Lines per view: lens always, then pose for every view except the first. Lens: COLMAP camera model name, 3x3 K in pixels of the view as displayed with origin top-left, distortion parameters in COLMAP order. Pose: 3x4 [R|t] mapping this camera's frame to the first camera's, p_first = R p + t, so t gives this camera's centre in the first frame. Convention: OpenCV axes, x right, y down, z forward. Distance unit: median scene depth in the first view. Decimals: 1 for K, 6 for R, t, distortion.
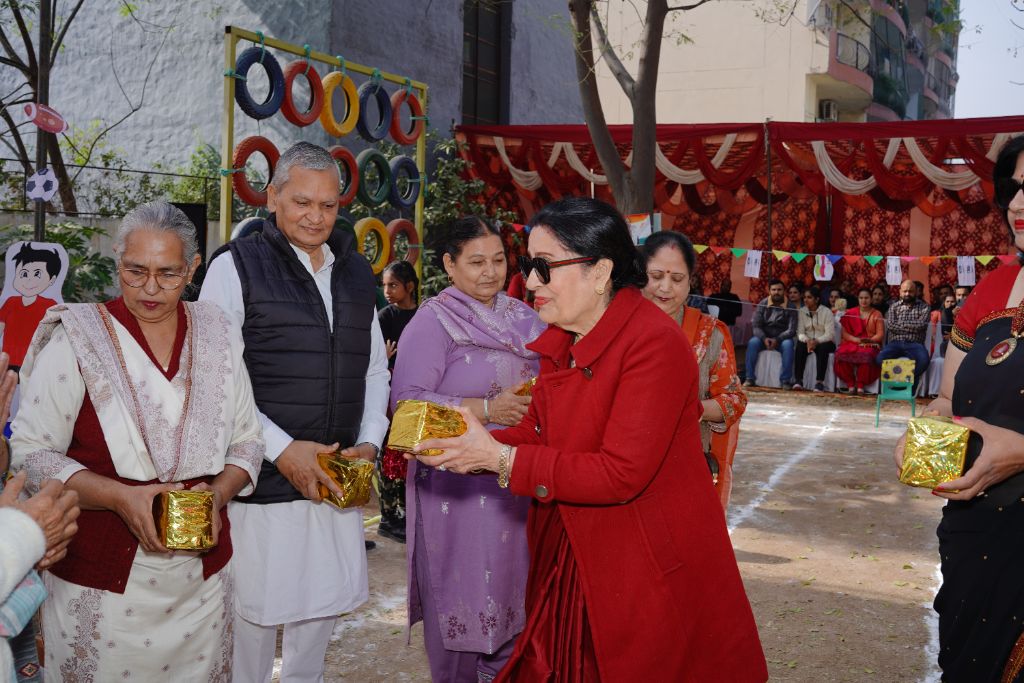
lens RADIAL K [[977.5, 0, 517.7], [0, 977.5, 337.9], [0, 0, 1]] dist [-0.199054, 0.236932]
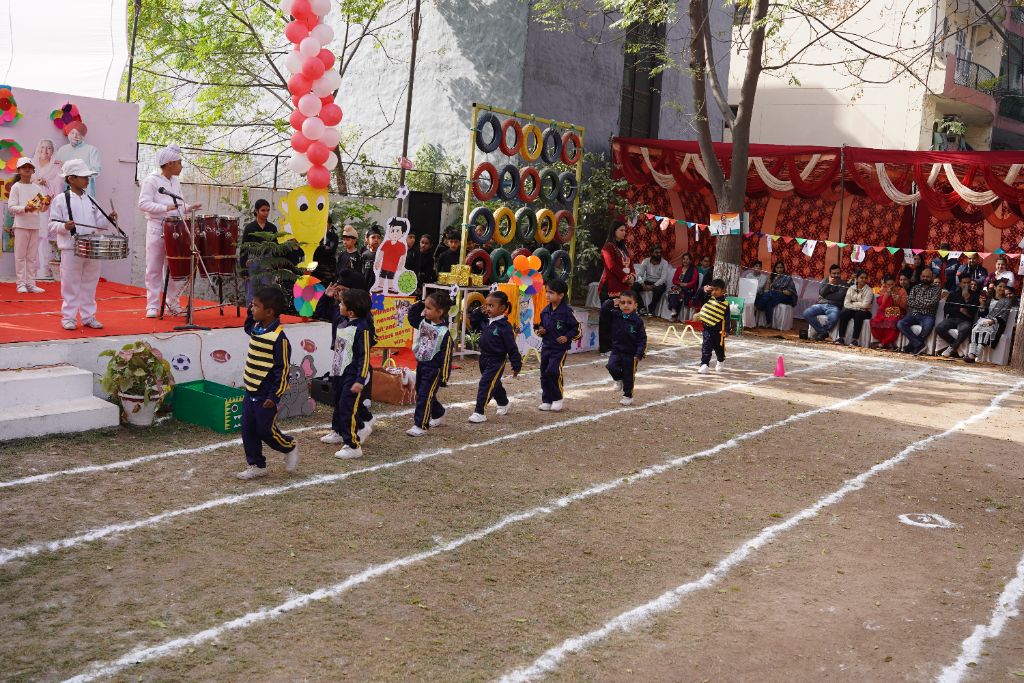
lens RADIAL K [[977.5, 0, 517.7], [0, 977.5, 337.9], [0, 0, 1]] dist [-0.199054, 0.236932]
pose [[0.983429, 0.064847, -0.169297, 0.055269], [-0.061448, 0.997791, 0.025243, 0.032919], [0.170560, -0.014422, 0.985242, -0.371578]]
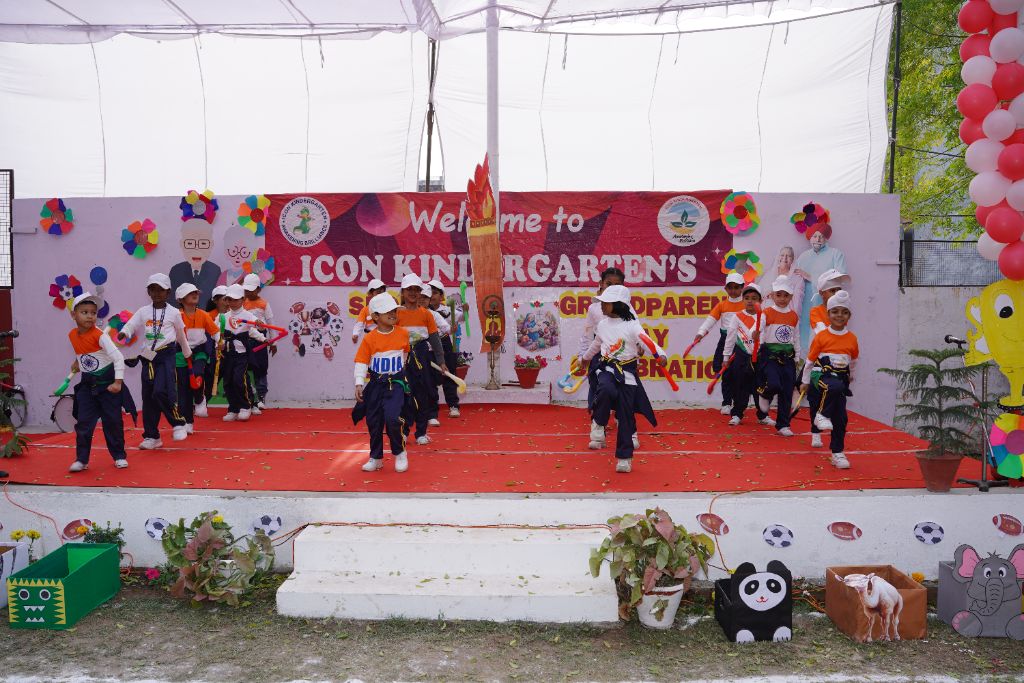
lens RADIAL K [[977.5, 0, 517.7], [0, 977.5, 337.9], [0, 0, 1]] dist [-0.199054, 0.236932]
pose [[0.434822, 0.009933, -0.900462, 0.076379], [-0.075121, 0.996854, -0.025279, 0.010266], [0.897378, 0.078636, 0.434200, -0.130522]]
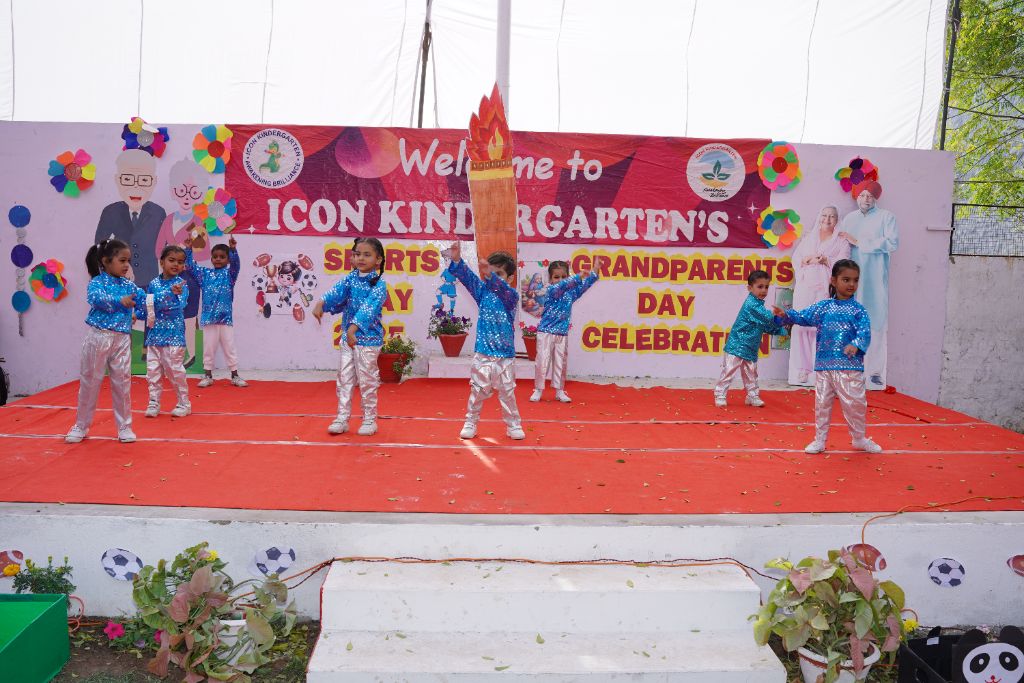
lens RADIAL K [[977.5, 0, 517.7], [0, 977.5, 337.9], [0, 0, 1]] dist [-0.199054, 0.236932]
pose [[0.507268, 0.057876, -0.859843, -0.044771], [-0.096221, 0.995307, 0.010228, 0.008772], [0.856400, 0.077547, 0.510457, -0.134843]]
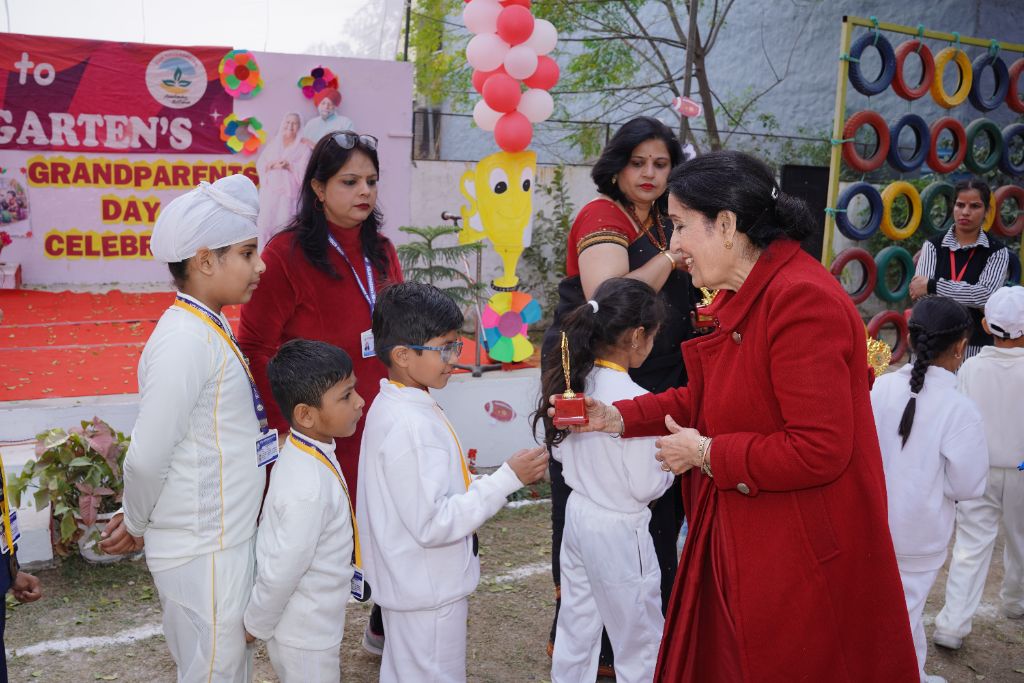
lens RADIAL K [[987.0, 0, 516.4], [0, 987.0, 343.7], [0, 0, 1]] dist [-0.194400, 0.243783]
pose [[0.792098, 0.102340, -0.601753, 0.053257], [-0.073414, 0.994661, 0.072527, 0.006887], [0.605963, -0.013271, 0.795382, -0.080245]]
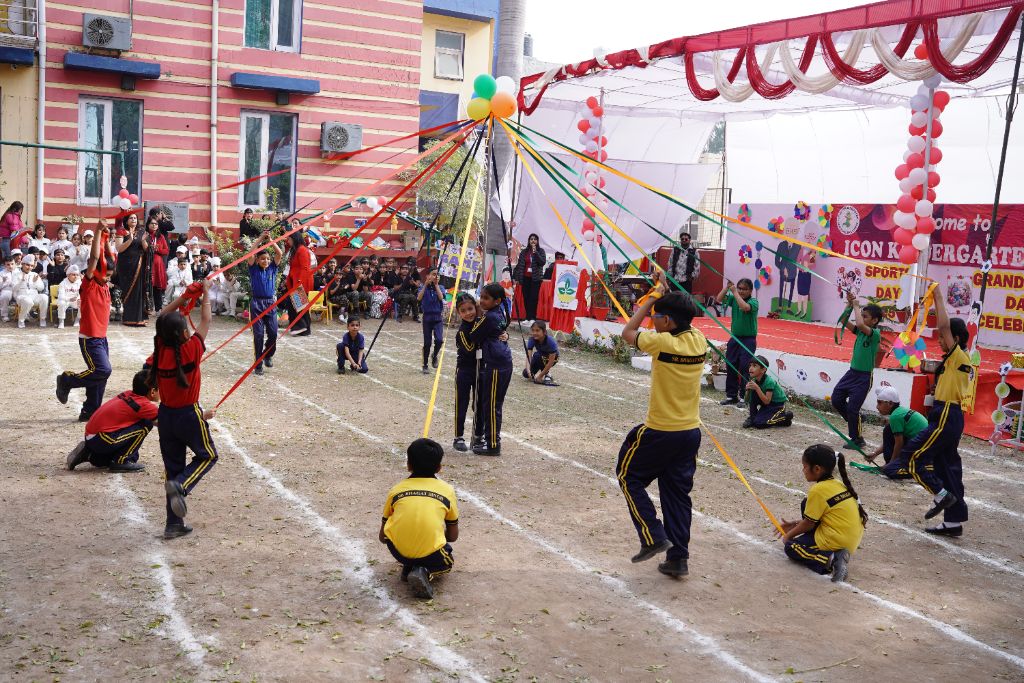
lens RADIAL K [[977.5, 0, 517.7], [0, 977.5, 337.9], [0, 0, 1]] dist [-0.199054, 0.236932]
pose [[-0.551334, 0.030308, -0.833734, 0.635995], [-0.145366, 0.980563, 0.131774, -0.036409], [0.821523, 0.193848, -0.536212, 0.391226]]
